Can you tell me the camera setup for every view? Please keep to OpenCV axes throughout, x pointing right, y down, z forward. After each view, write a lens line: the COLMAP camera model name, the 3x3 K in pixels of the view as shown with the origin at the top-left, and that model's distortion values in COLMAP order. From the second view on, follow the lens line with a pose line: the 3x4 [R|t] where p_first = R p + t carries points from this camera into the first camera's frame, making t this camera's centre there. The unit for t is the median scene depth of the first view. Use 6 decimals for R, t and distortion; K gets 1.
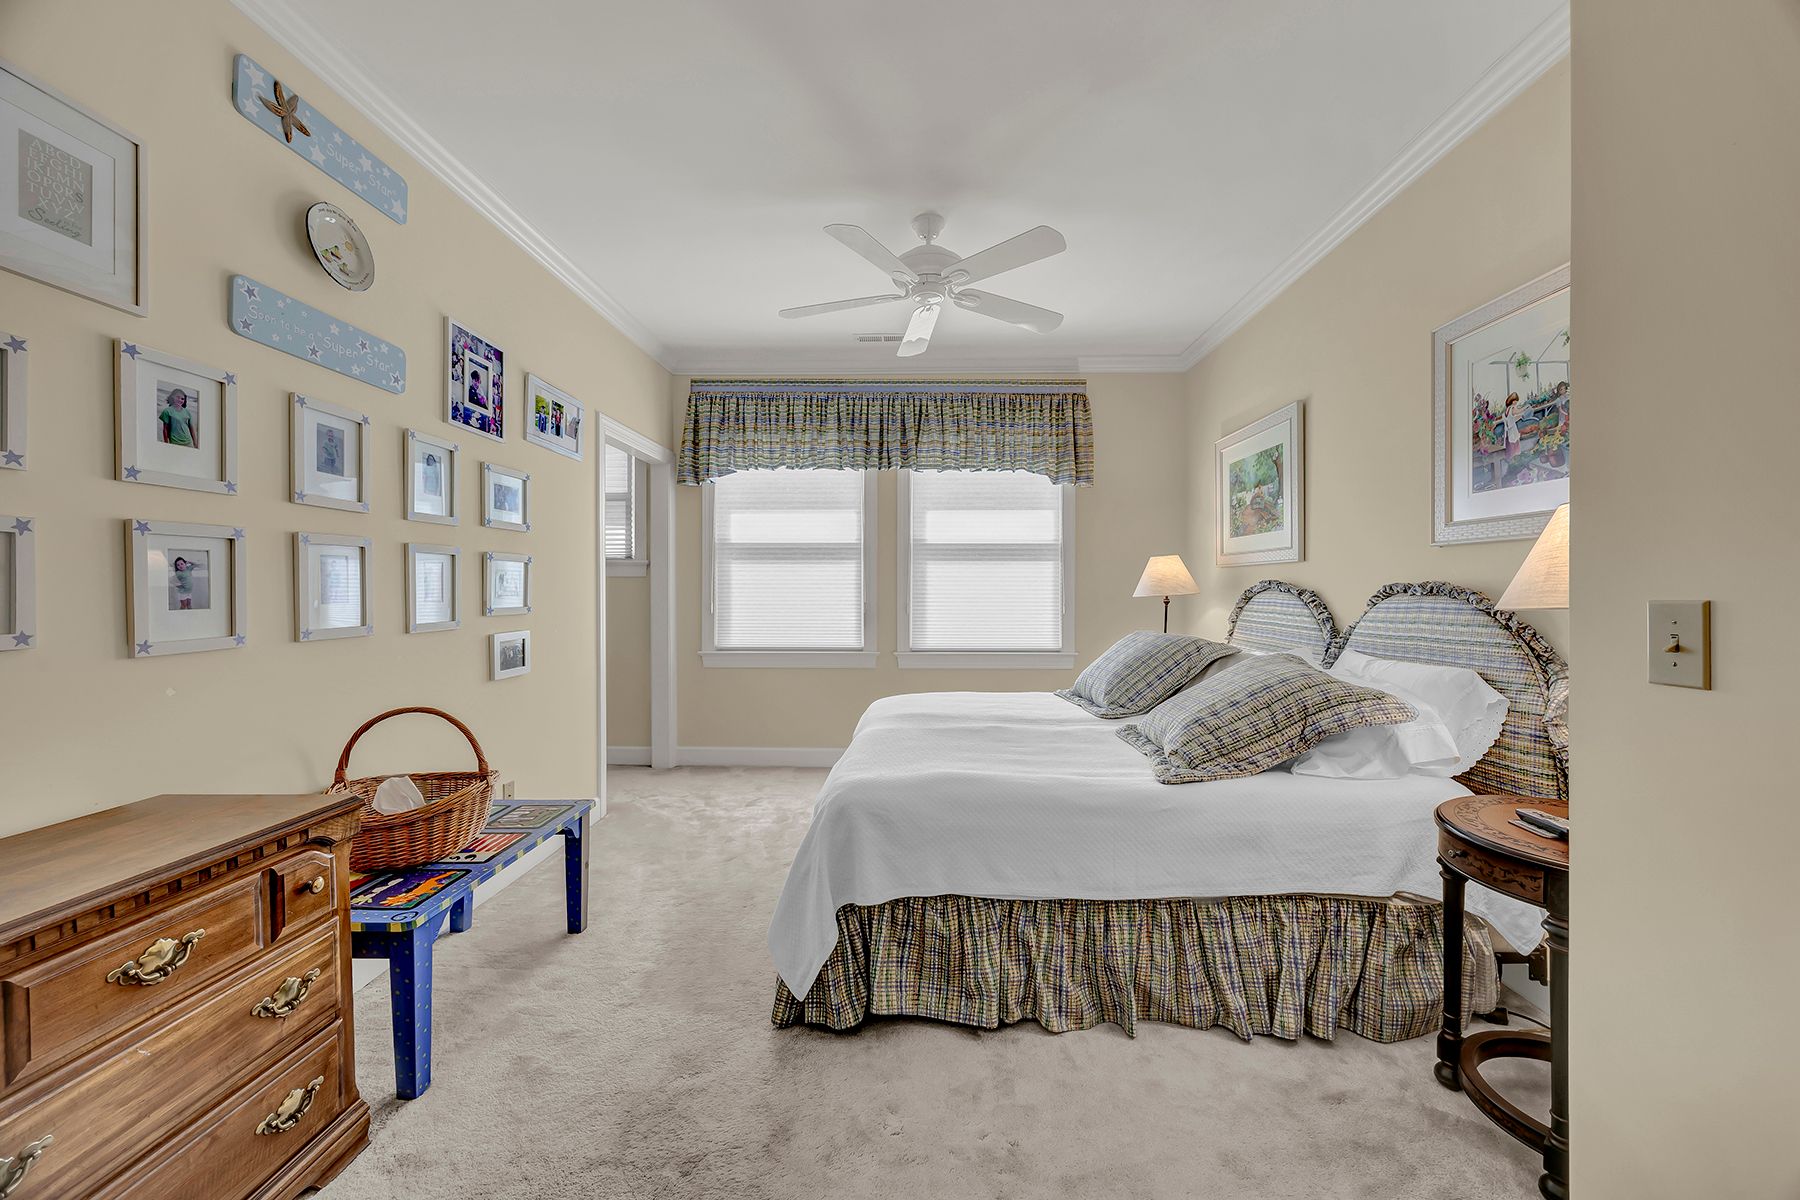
lens RADIAL K [[707.0, 0, 898.9], [0, 707.0, 597.1], [0, 0, 1]] dist [0.001757, -0.000069]
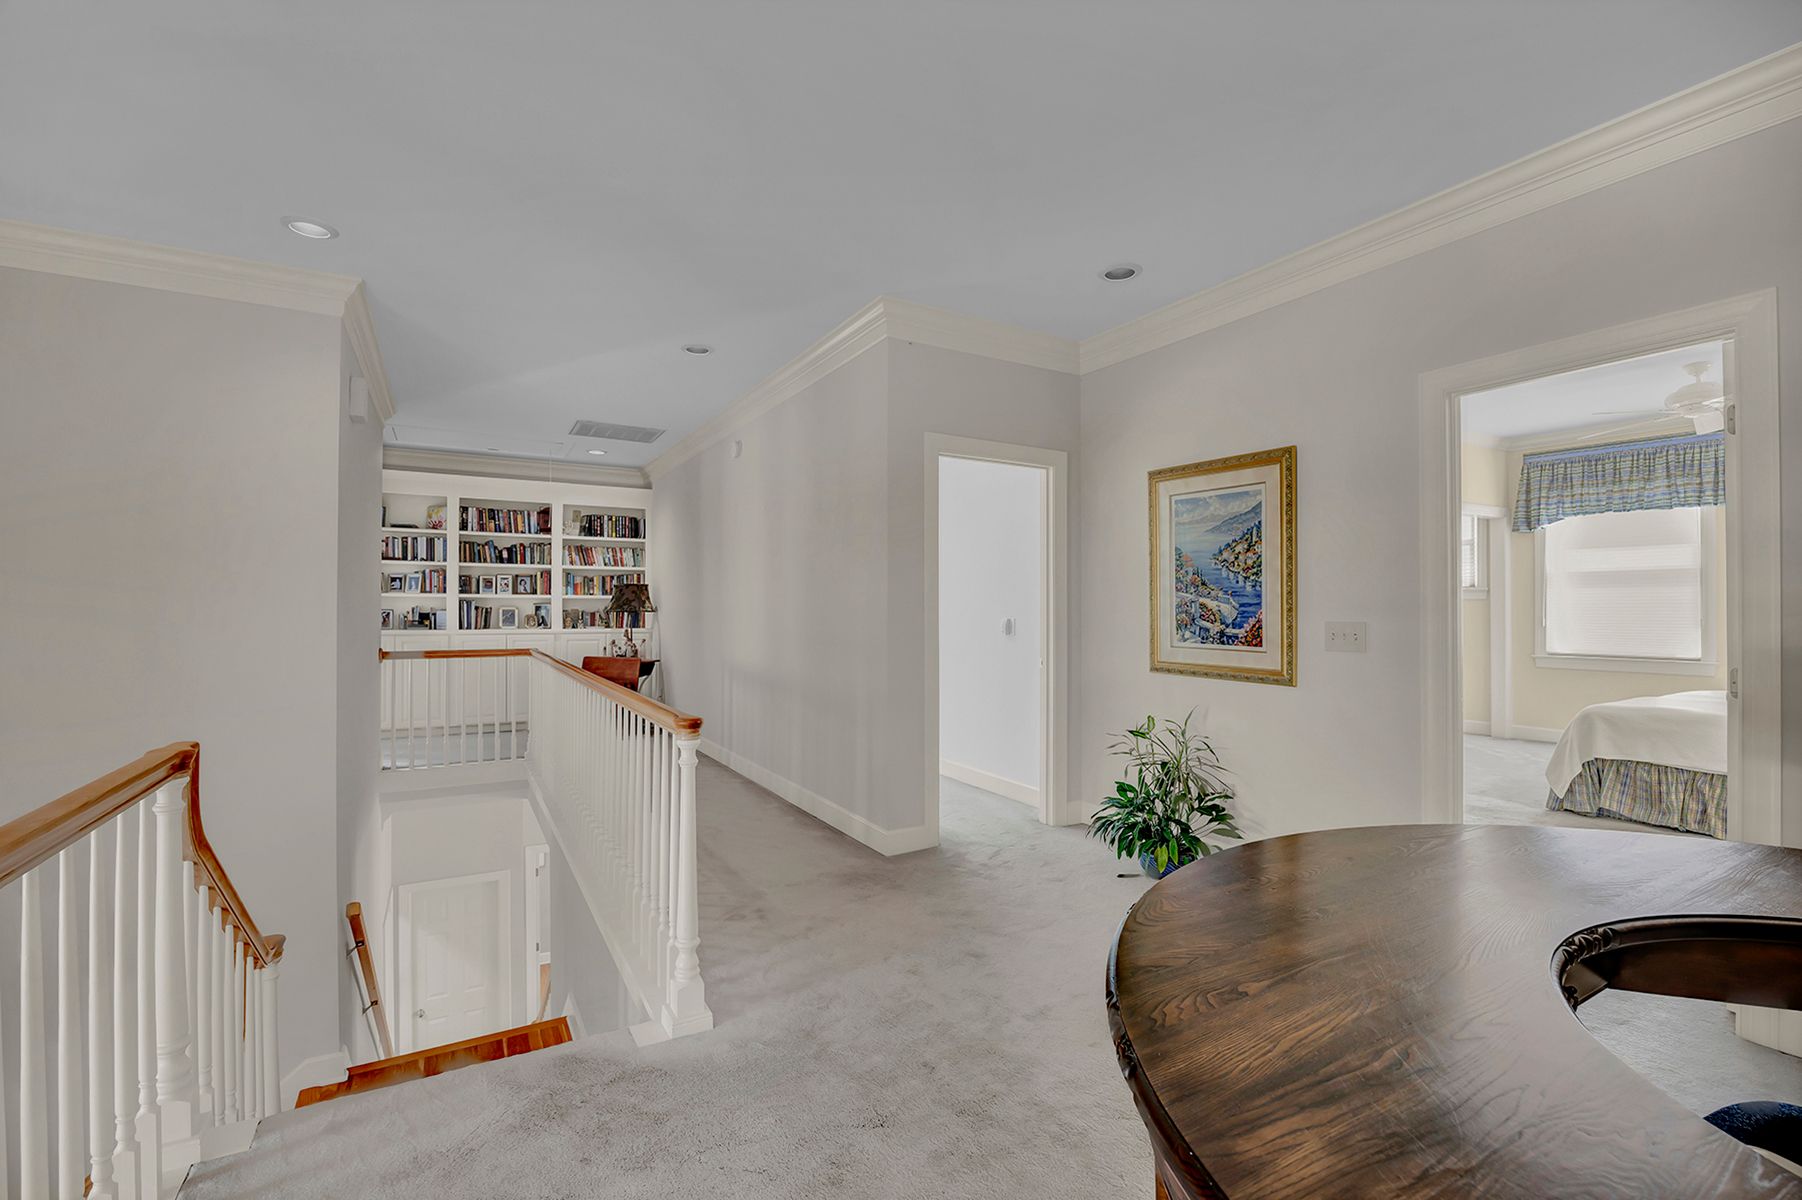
lens RADIAL K [[789.5, 0, 899.5], [0, 789.5, 603.6], [0, 0, 1]] dist [-0.021238, 0.000508]
pose [[0.543552, -0.002861, -0.839371, 0.633243], [-0.005401, 0.999962, -0.006906, -0.005827], [0.839358, 0.008287, 0.543516, -1.680265]]
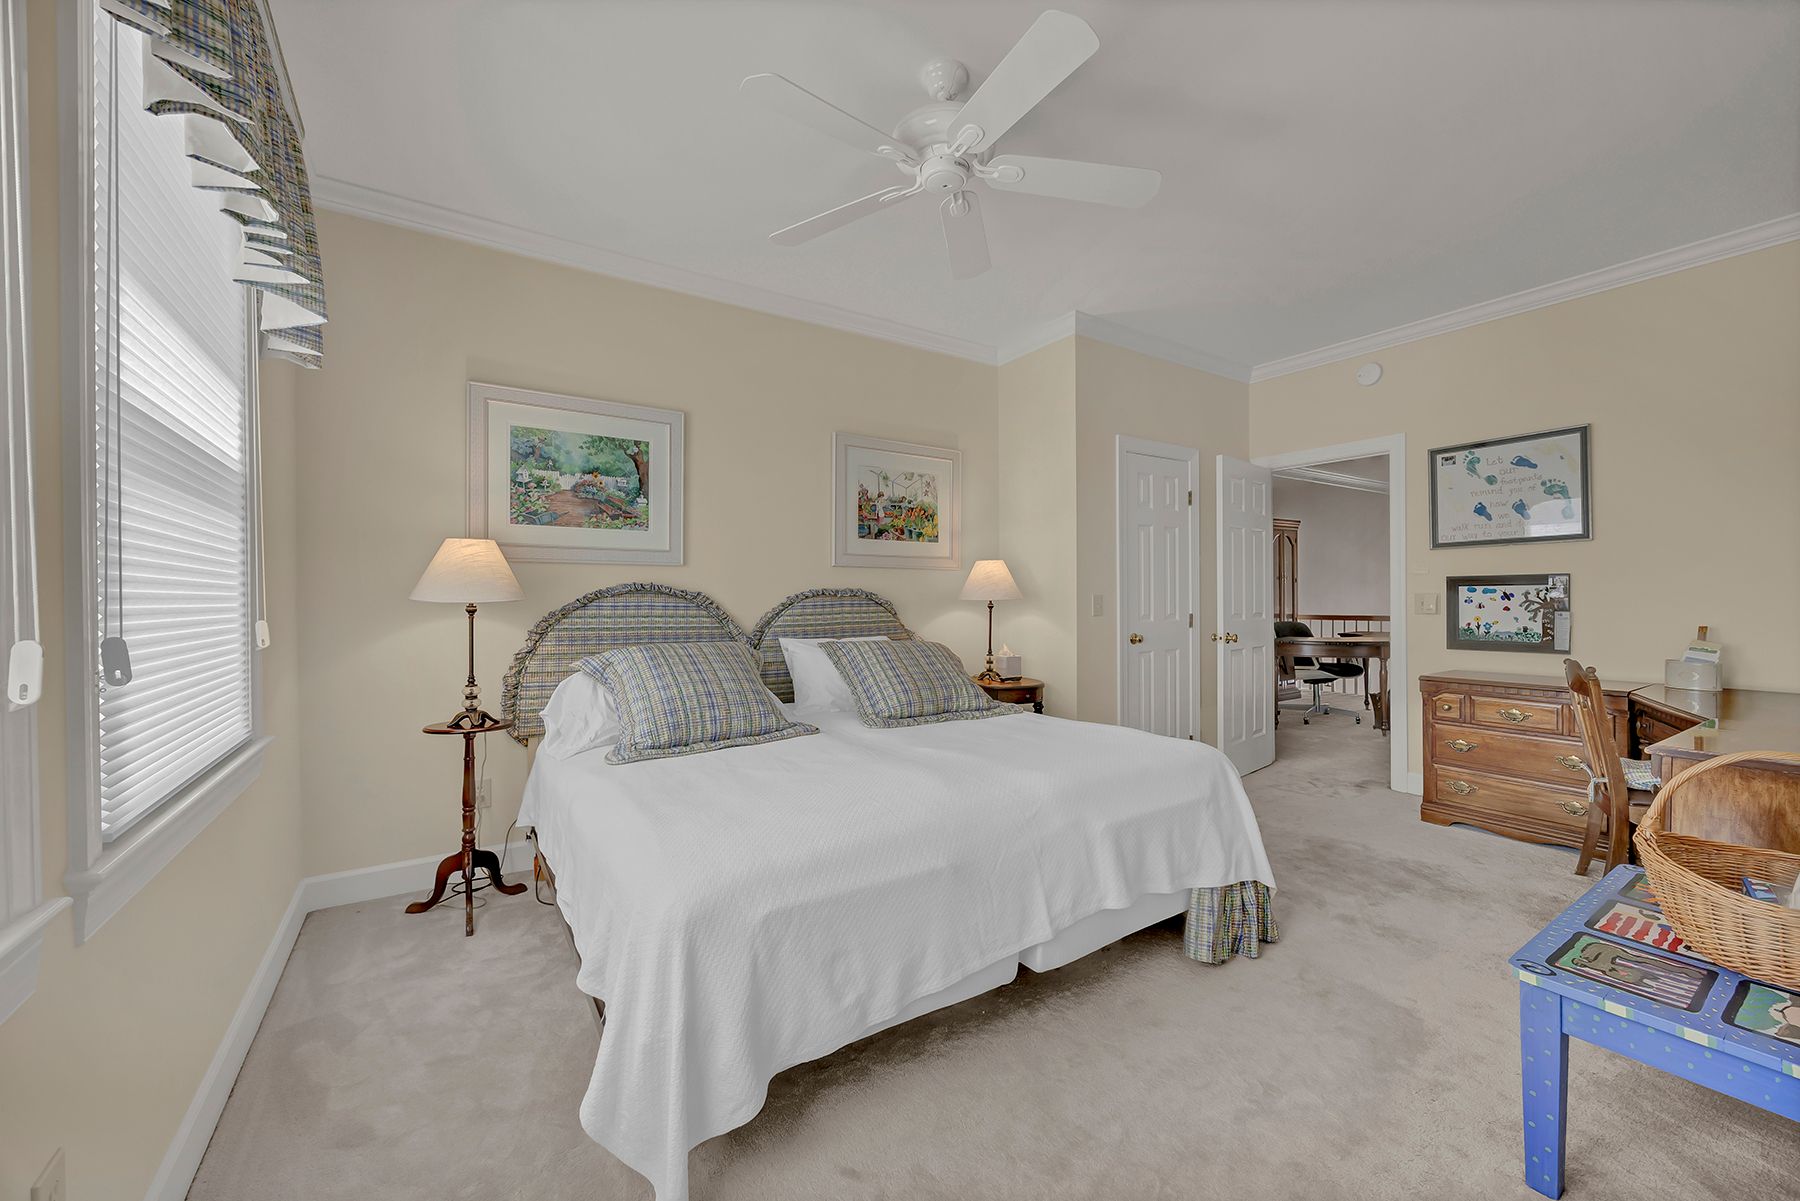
lens RADIAL K [[707.0, 0, 910.2], [0, 707.0, 601.1], [0, 0, 1]] dist [0.001757, -0.000069]
pose [[-0.584460, 0.001181, 0.811422, -0.583703], [0.011752, 0.999906, 0.007010, -0.002235], [-0.811338, 0.013633, -0.584419, 1.629488]]
